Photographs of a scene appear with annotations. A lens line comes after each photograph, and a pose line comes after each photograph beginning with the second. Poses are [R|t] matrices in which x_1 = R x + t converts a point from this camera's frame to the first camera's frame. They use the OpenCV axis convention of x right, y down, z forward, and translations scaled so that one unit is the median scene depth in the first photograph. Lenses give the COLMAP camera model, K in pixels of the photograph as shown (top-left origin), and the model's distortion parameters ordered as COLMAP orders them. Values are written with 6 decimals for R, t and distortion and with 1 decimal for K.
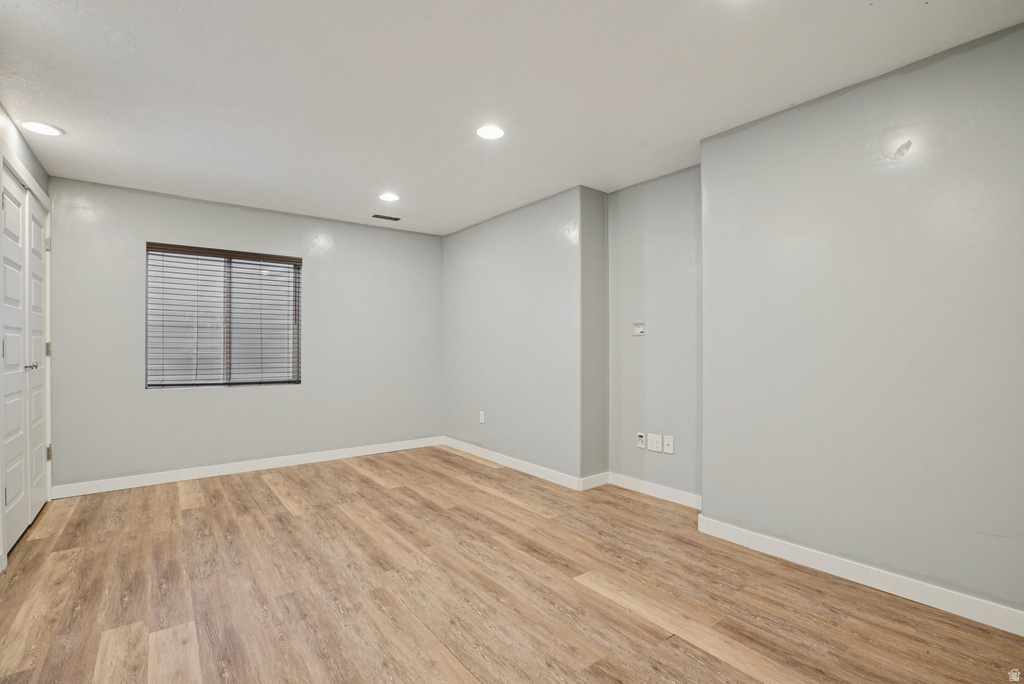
lens RADIAL K [[470.3, 0, 514.1], [0, 470.3, 349.0], [0, 0, 1]] dist [-0.044647, 0.011316]
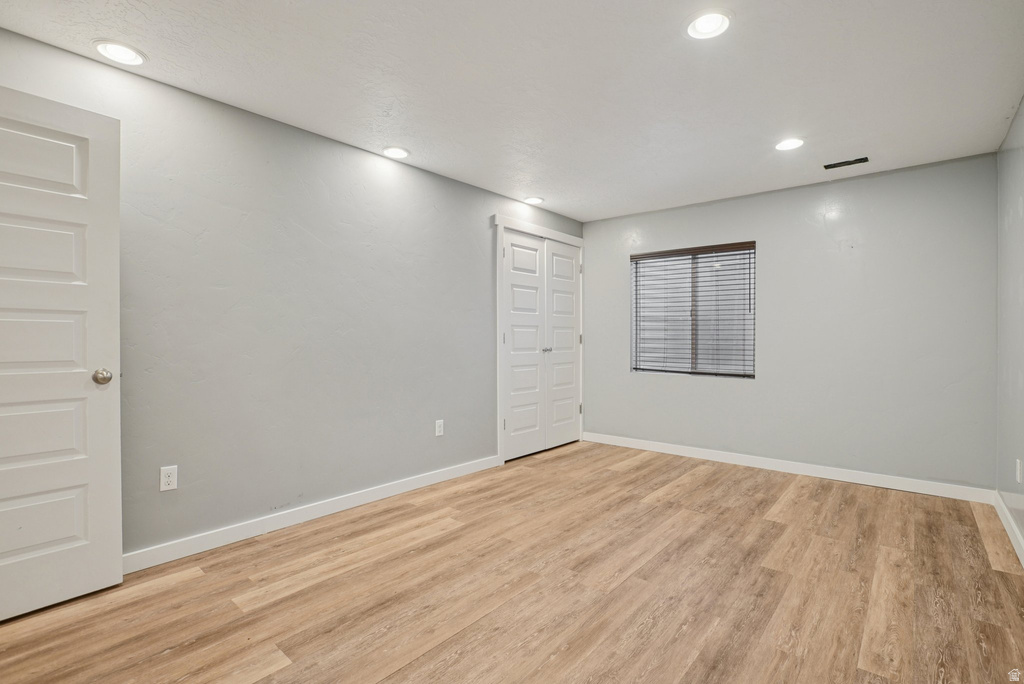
lens RADIAL K [[470.3, 0, 514.7], [0, 470.3, 342.7], [0, 0, 1]] dist [-0.044647, 0.011316]
pose [[0.201901, 0.009835, -0.979356, 0.463123], [-0.005830, 0.999944, 0.008840, -0.001489], [0.979389, 0.003925, 0.201947, 0.493119]]
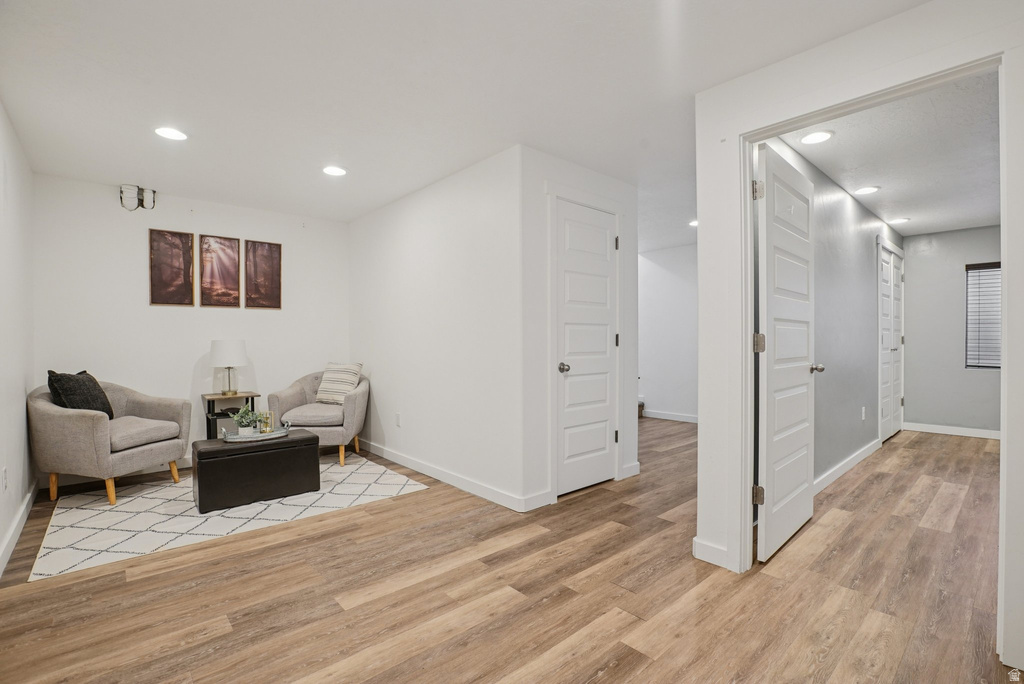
lens RADIAL K [[470.3, 0, 528.9], [0, 470.3, 345.1], [0, 0, 1]] dist [-0.044647, 0.011316]
pose [[0.086297, 0.010349, -0.996216, 0.577301], [0.000841, 0.999945, 0.010461, -0.000071], [0.996269, -0.001741, 0.086283, -0.556184]]
